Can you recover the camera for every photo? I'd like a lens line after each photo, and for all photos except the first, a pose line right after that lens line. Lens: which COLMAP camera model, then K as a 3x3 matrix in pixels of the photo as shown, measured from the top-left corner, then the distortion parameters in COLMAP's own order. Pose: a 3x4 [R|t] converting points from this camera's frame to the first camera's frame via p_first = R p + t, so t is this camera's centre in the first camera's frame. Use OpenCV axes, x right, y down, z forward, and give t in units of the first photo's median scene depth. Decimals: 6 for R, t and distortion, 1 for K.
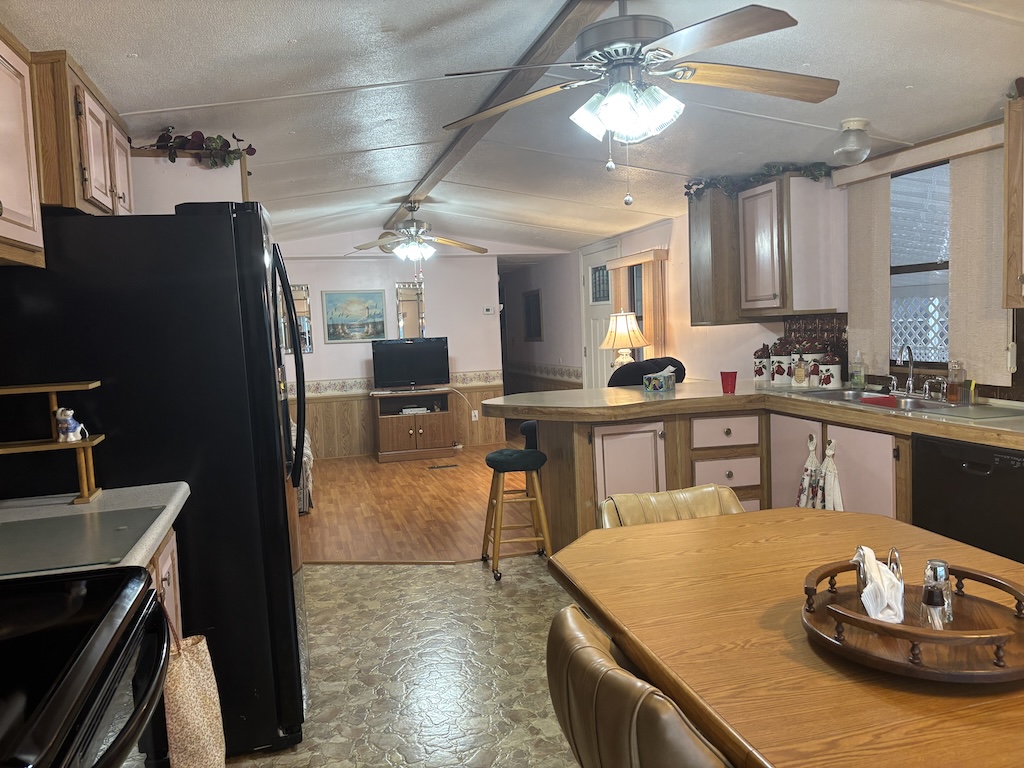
lens RADIAL K [[768.8, 0, 511.3], [0, 768.8, 369.9], [0, 0, 1]] dist [0.050741, -0.050632]
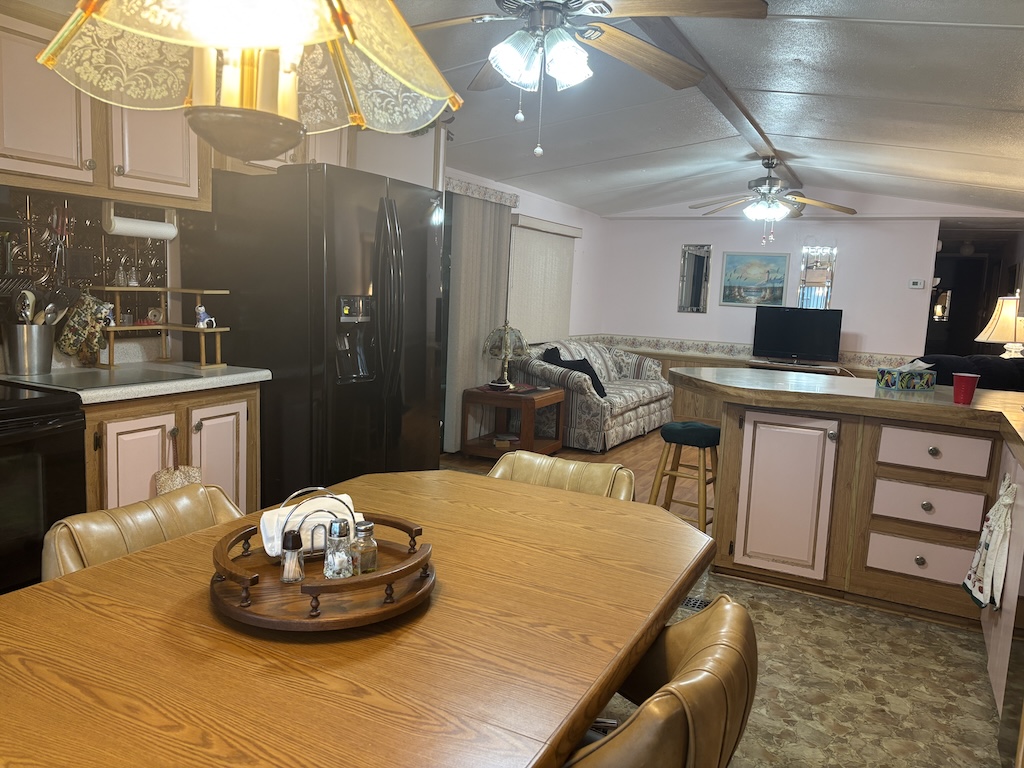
lens RADIAL K [[768.8, 0, 509.0], [0, 768.8, 381.3], [0, 0, 1]] dist [0.050741, -0.050632]
pose [[0.738629, 0.160526, -0.654720, 0.466426], [-0.120400, 0.987032, 0.106173, -0.019822], [0.663273, 0.000406, 0.748377, 0.143795]]
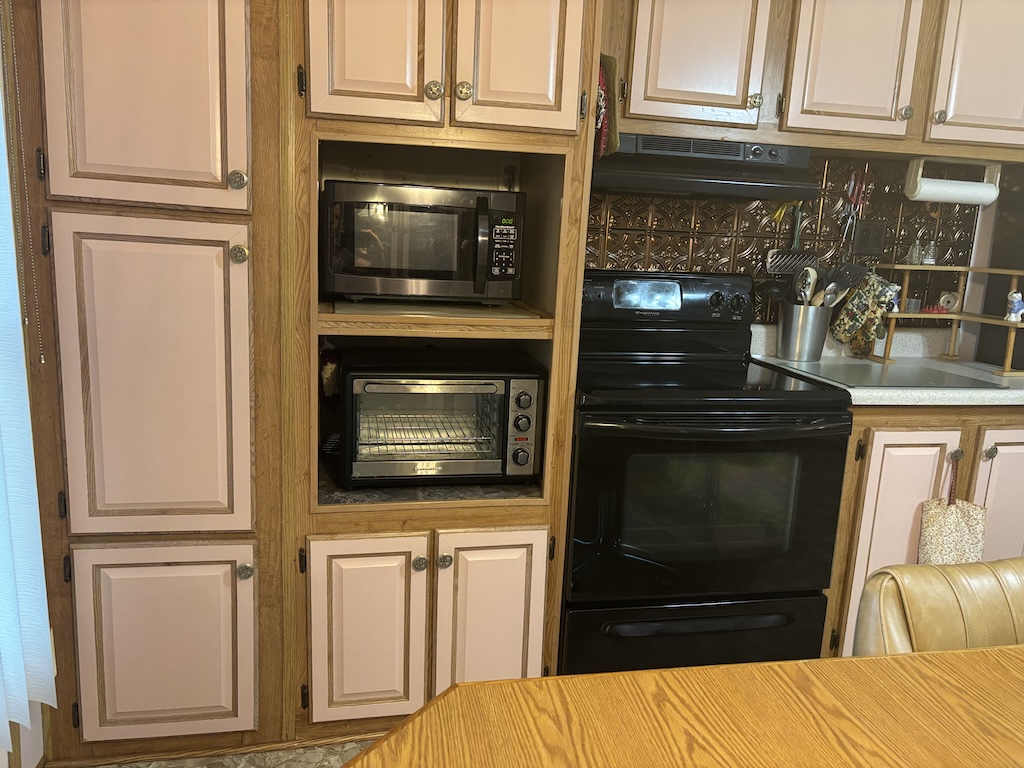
lens RADIAL K [[768.8, 0, 513.5], [0, 768.8, 394.4], [0, 0, 1]] dist [0.050741, -0.050632]
pose [[-0.070006, 0.243784, -0.967300, 0.324396], [-0.105644, 0.962414, 0.250198, -0.006687], [0.991937, 0.119705, -0.041620, 0.179835]]
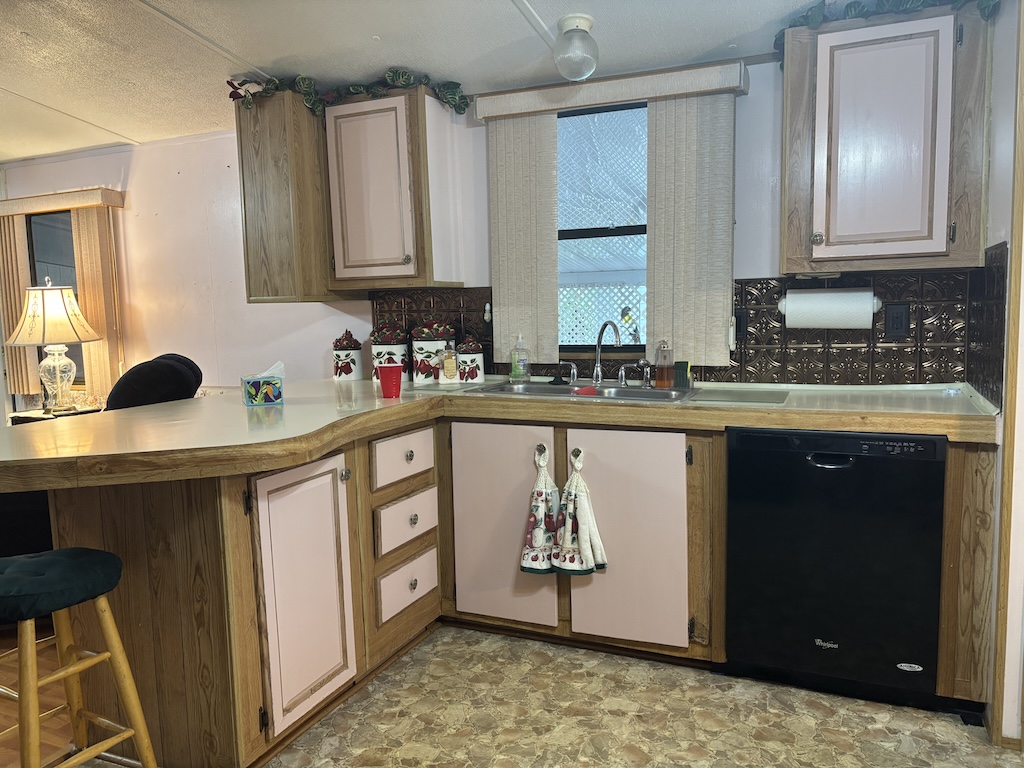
lens RADIAL K [[768.8, 0, 518.7], [0, 768.8, 389.5], [0, 0, 1]] dist [0.050741, -0.050632]
pose [[0.624453, -0.056899, 0.778987, -0.173852], [0.045191, 0.998304, 0.036693, 0.003408], [-0.779754, 0.012290, 0.625966, 0.518591]]
